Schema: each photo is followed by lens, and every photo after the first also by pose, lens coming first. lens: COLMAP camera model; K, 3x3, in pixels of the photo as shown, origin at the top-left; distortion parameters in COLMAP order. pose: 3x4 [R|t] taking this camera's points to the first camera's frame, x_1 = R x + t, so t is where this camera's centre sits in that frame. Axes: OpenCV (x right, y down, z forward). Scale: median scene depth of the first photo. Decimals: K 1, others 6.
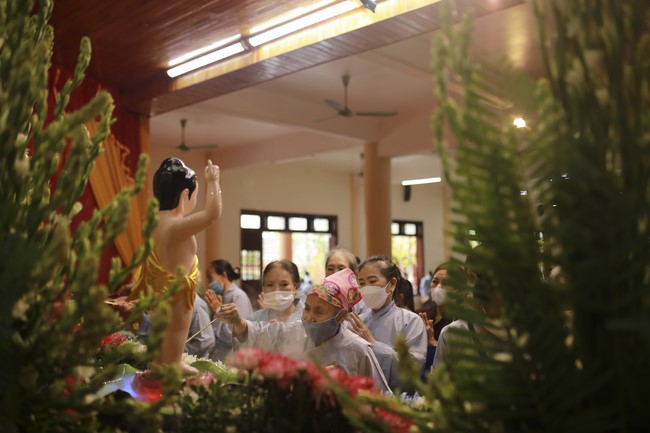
lens RADIAL K [[648.8, 0, 325.0], [0, 648.8, 216.5], [0, 0, 1]] dist [-0.005453, 0.010354]
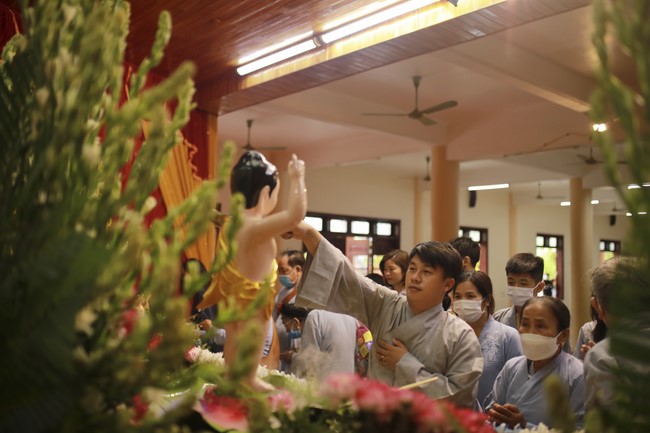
lens RADIAL K [[648.8, 0, 325.0], [0, 648.8, 216.5], [0, 0, 1]] dist [-0.005453, 0.010354]
pose [[0.995489, 0.026291, -0.091156, -0.050996], [-0.026765, 0.999634, -0.003974, 0.001094], [0.091018, 0.006396, 0.995829, 0.111980]]
